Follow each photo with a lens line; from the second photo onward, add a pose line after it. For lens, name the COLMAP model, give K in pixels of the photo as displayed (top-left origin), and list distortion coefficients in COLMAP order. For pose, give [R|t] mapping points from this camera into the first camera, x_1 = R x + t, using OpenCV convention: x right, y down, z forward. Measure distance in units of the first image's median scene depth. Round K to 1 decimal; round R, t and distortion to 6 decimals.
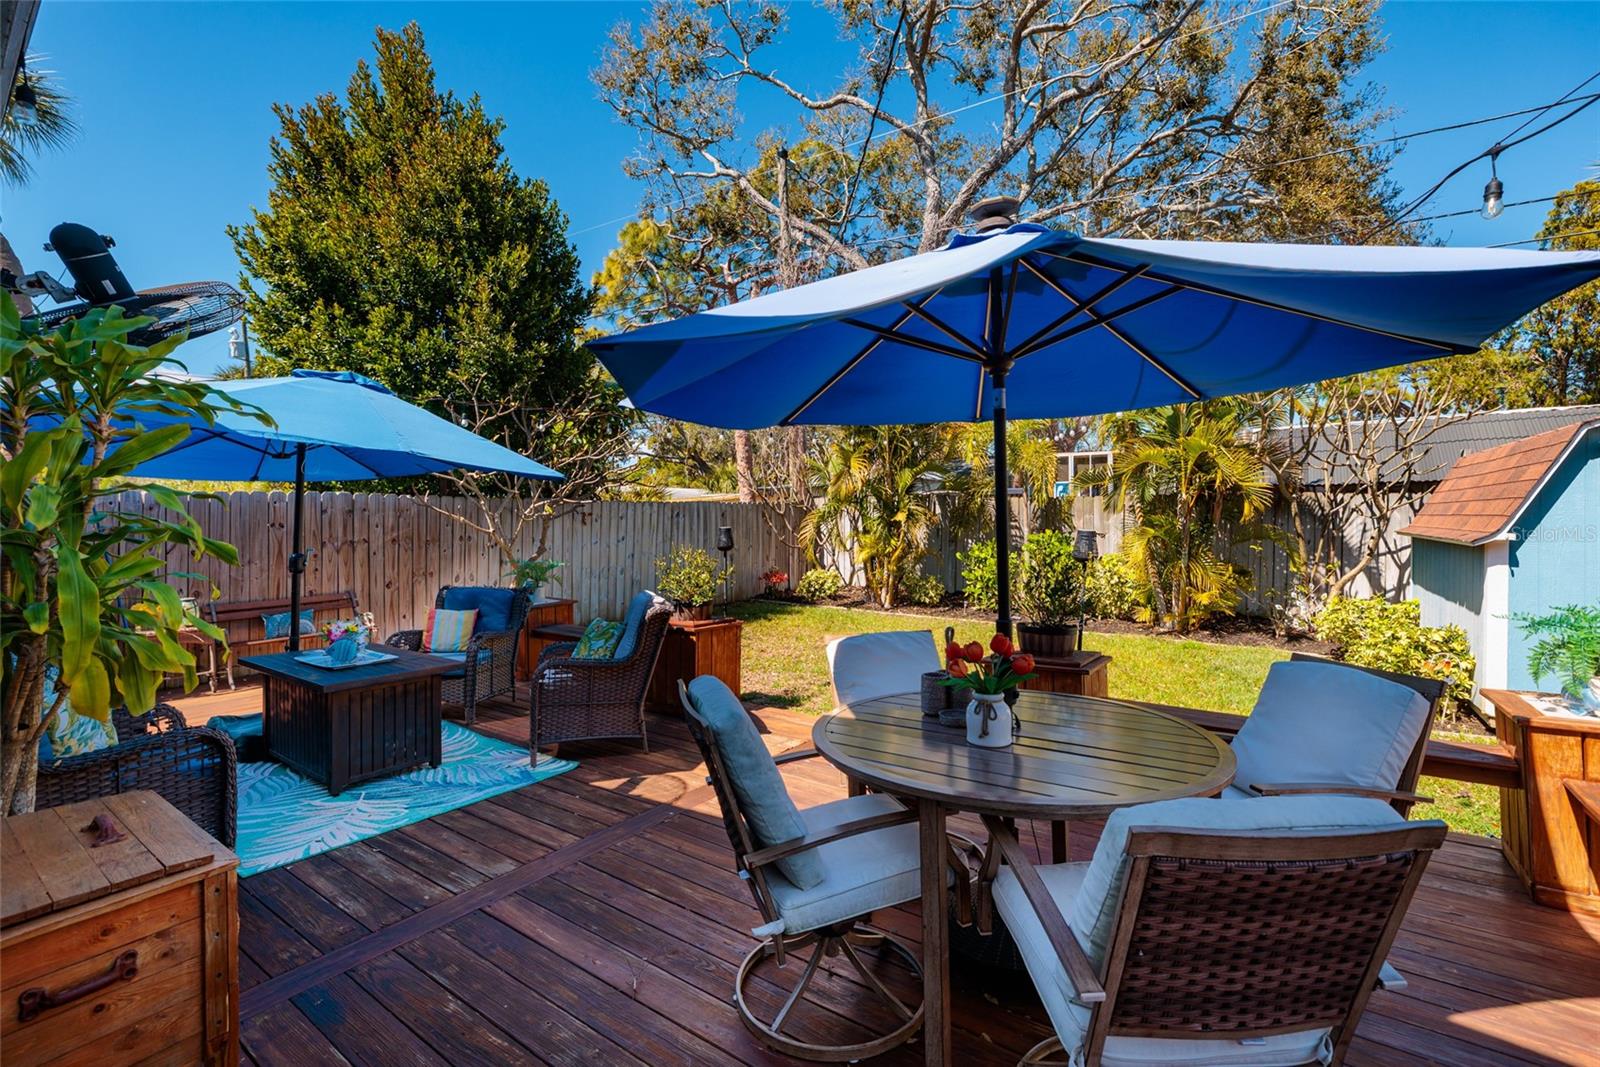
lens RADIAL K [[694.0, 0, 803.3], [0, 694.0, 521.2], [0, 0, 1]] dist [0.003187, -0.007126]
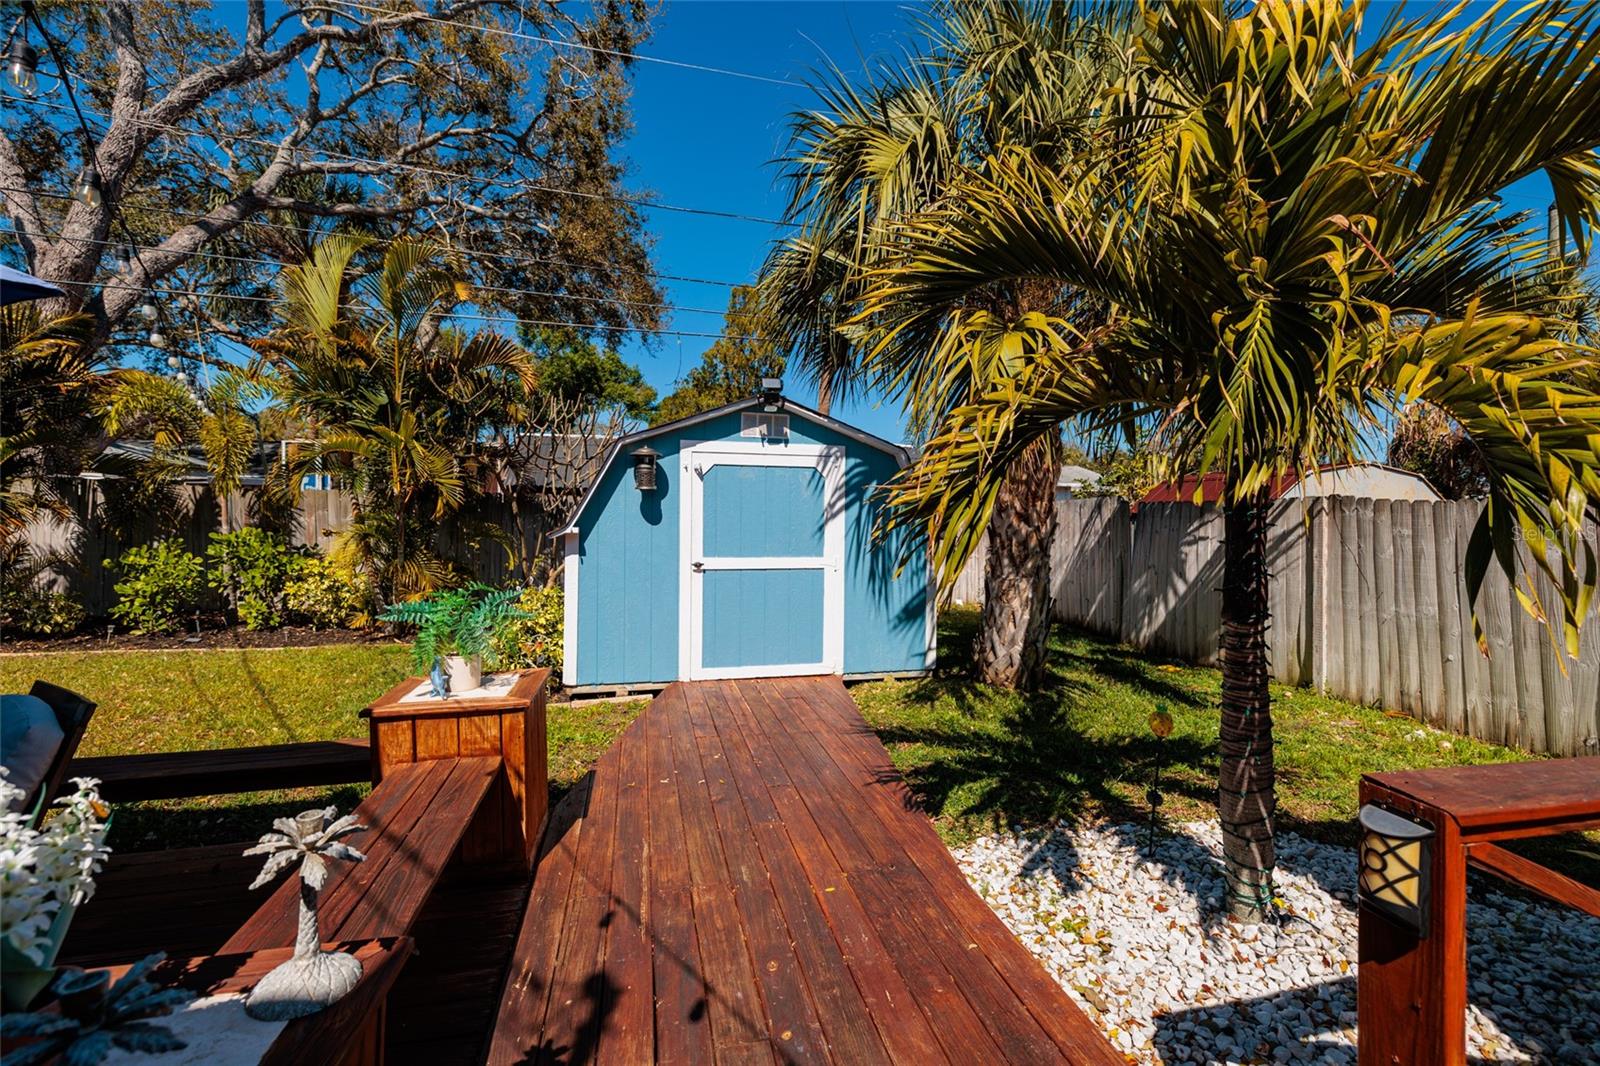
lens RADIAL K [[694.0, 0, 803.3], [0, 694.0, 520.7], [0, 0, 1]] dist [0.003187, -0.007126]
pose [[0.640570, 0.008539, 0.767852, 0.147197], [-0.007388, 0.999960, -0.004957, 0.003673], [-0.767864, -0.002498, 0.640608, -0.023404]]
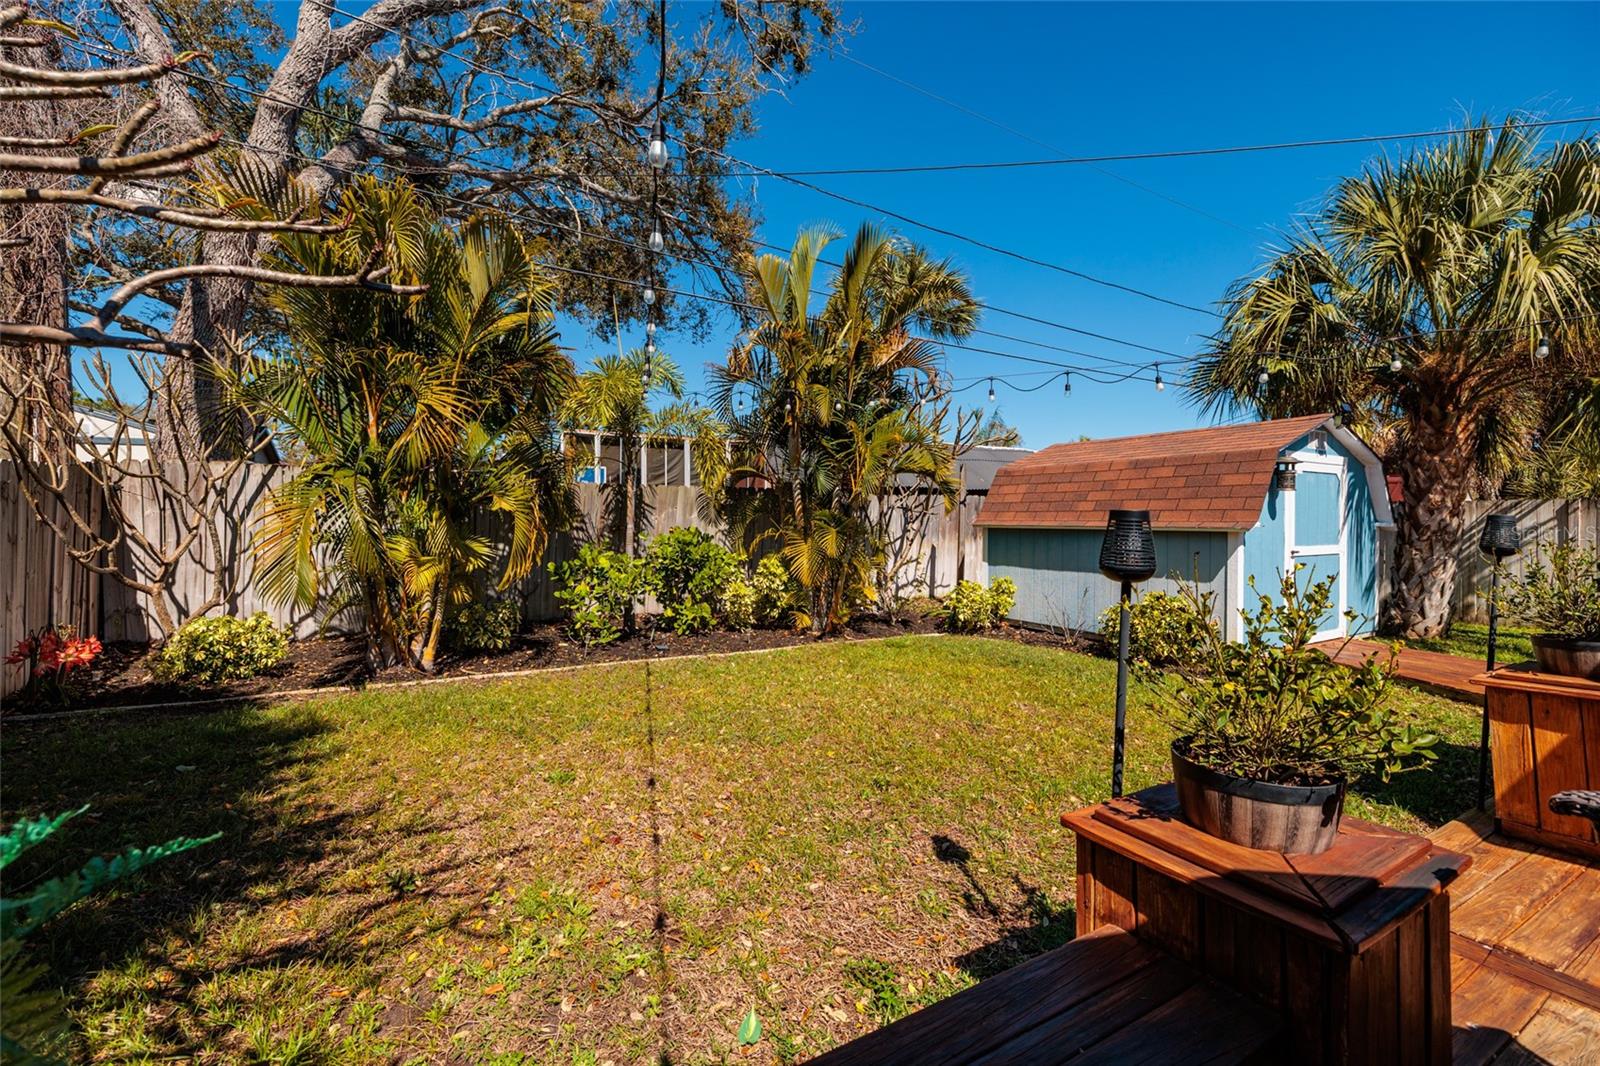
lens RADIAL K [[686.6, 0, 801.3], [0, 686.6, 521.2], [0, 0, 1]] dist [-0.000805, -0.000365]
pose [[0.398626, 0.006986, 0.917087, -0.293944], [-0.002574, 0.999976, -0.006499, 0.011536], [-0.917110, 0.000230, 0.398634, 0.584255]]
